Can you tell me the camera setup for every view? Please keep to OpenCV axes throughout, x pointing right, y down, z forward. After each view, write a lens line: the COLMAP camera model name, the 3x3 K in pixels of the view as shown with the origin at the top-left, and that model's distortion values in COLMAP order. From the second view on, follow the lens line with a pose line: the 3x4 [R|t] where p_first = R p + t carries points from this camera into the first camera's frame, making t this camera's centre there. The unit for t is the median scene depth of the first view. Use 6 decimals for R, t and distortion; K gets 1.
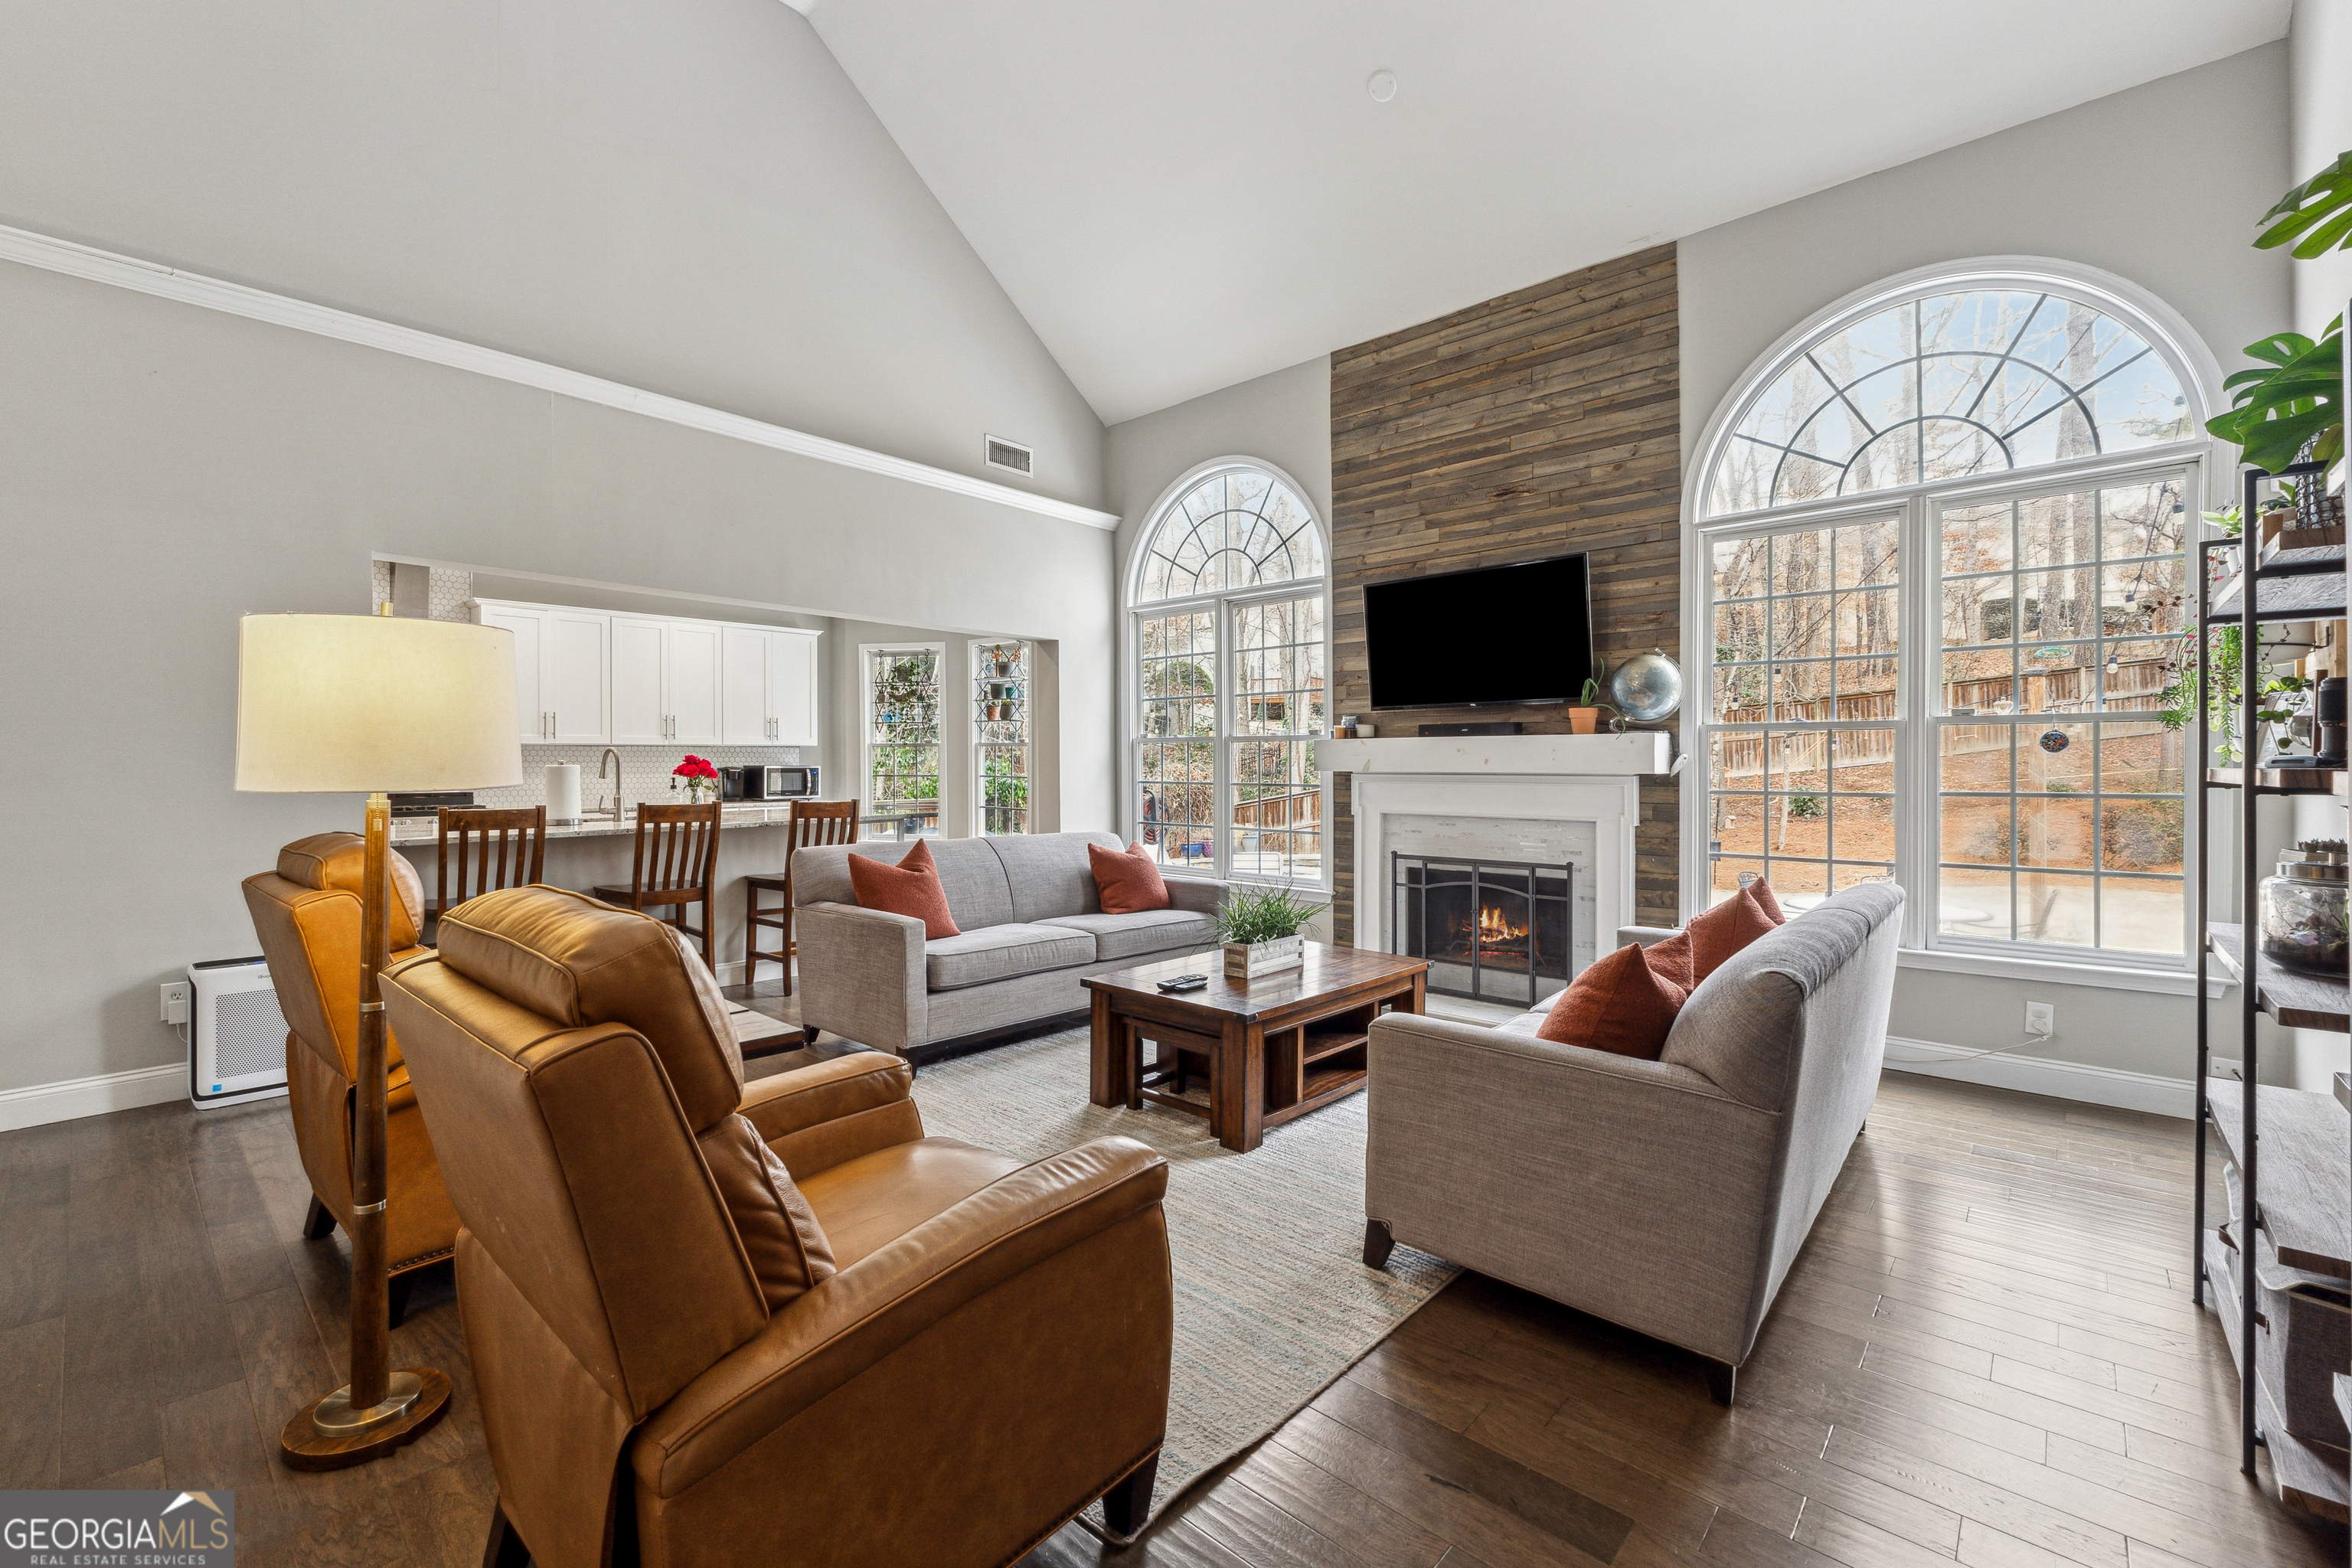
lens RADIAL K [[993.2, 0, 1161.0], [0, 993.2, 765.1], [0, 0, 1]] dist [-0.004269, -0.000215]
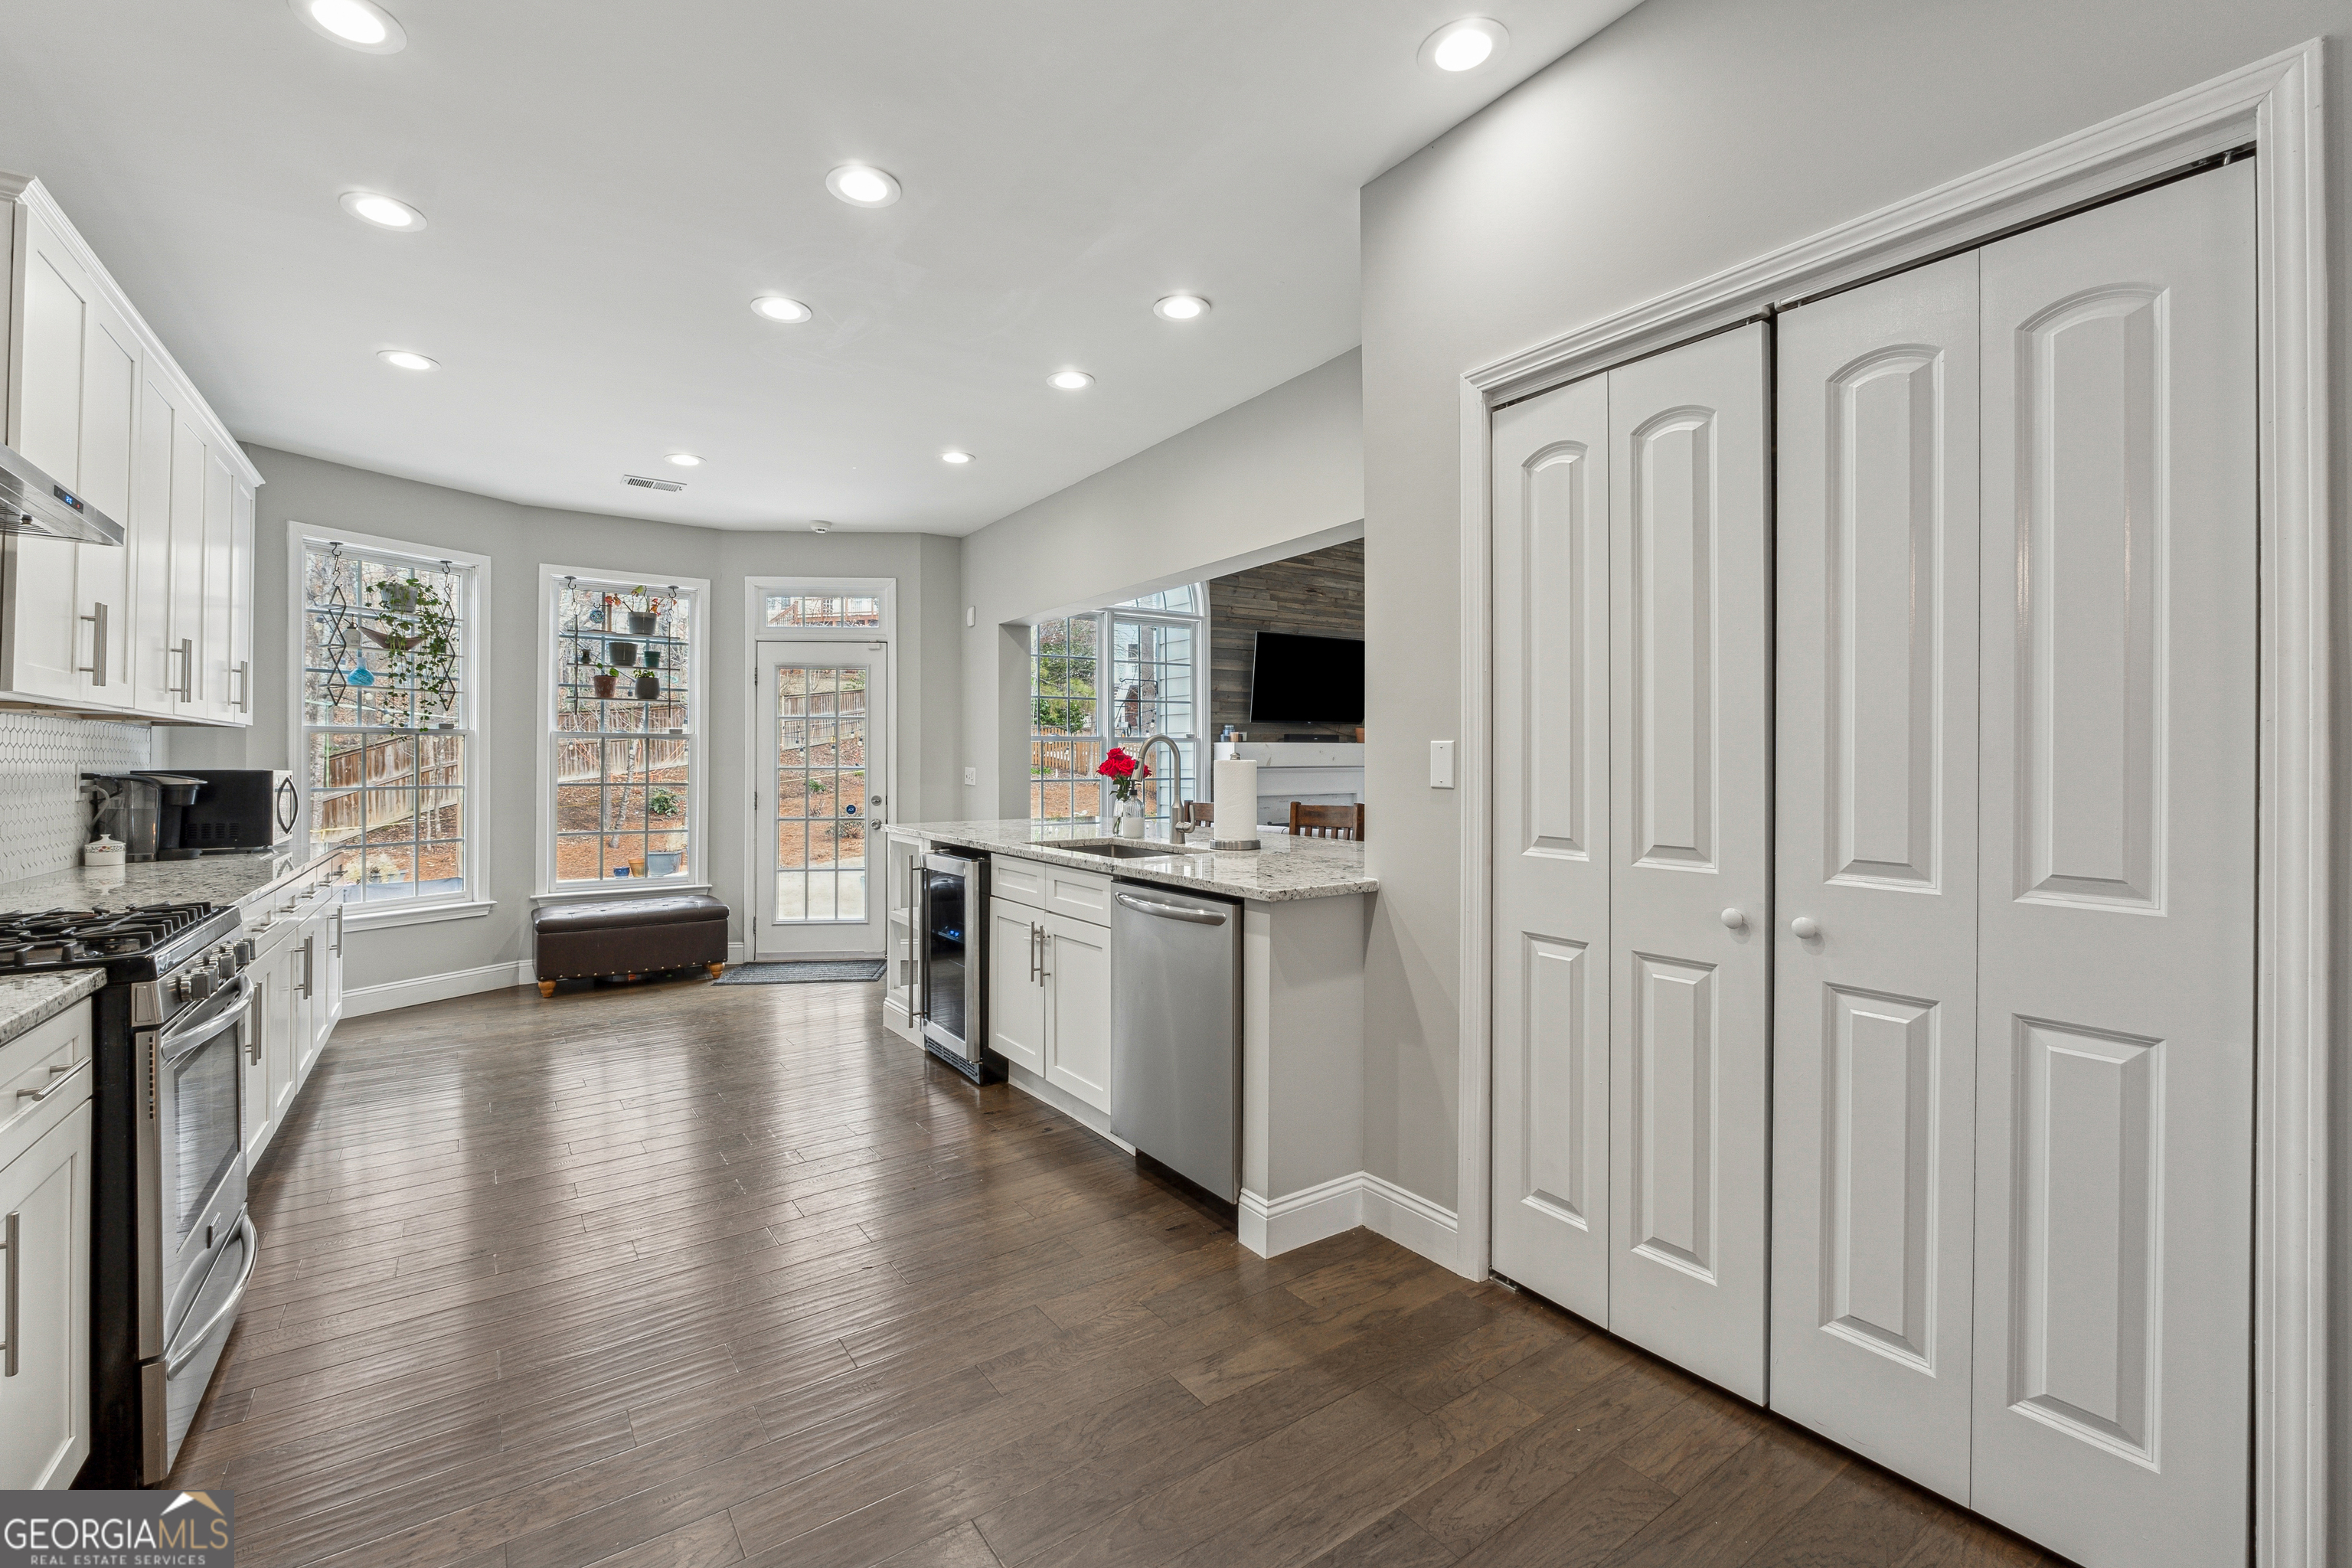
lens RADIAL K [[993.2, 0, 1141.0], [0, 993.2, 759.4], [0, 0, 1]] dist [-0.004269, -0.000215]
pose [[0.237535, 0.005629, 0.971363, -0.817585], [0.010167, 0.999914, -0.008280, 0.004722], [-0.971326, 0.011843, 0.237458, 0.574839]]
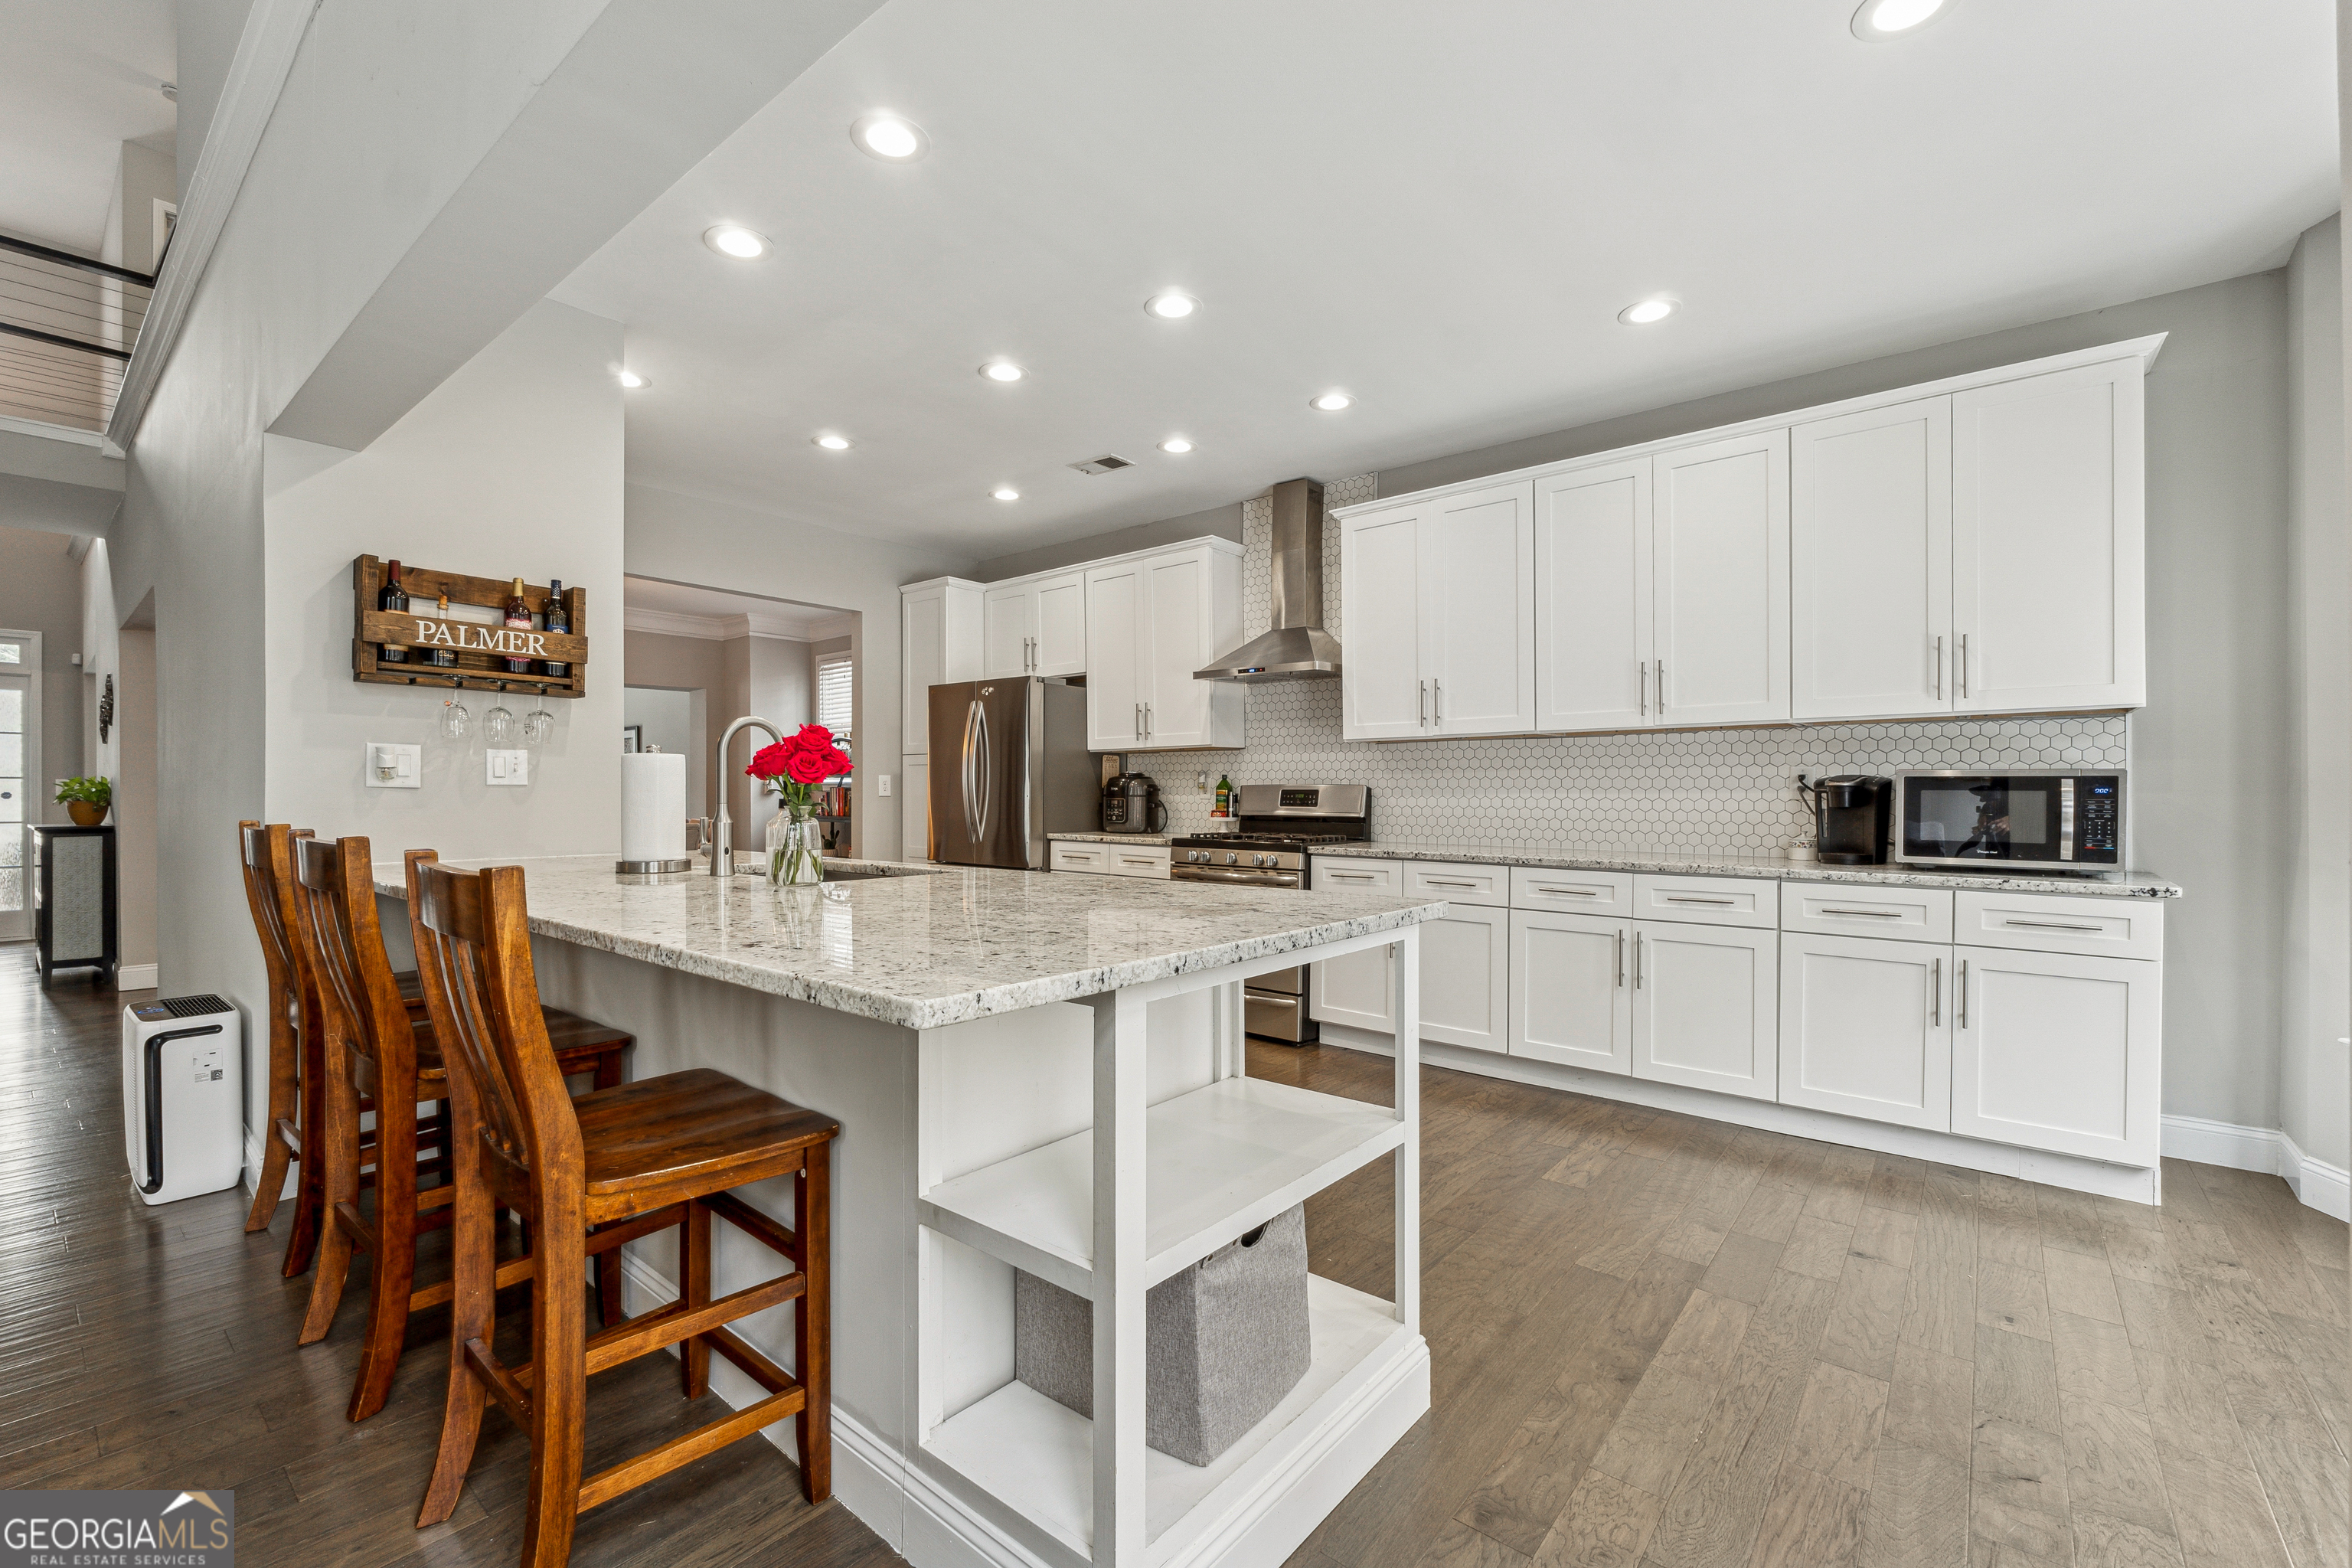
lens RADIAL K [[993.2, 0, 1175.7], [0, 993.2, 797.8], [0, 0, 1]] dist [-0.004269, -0.000215]
pose [[0.047915, 0.005791, -0.998835, -0.058898], [-0.009653, 0.999939, 0.005334, 0.013923], [0.998805, 0.009386, 0.047968, 0.800946]]
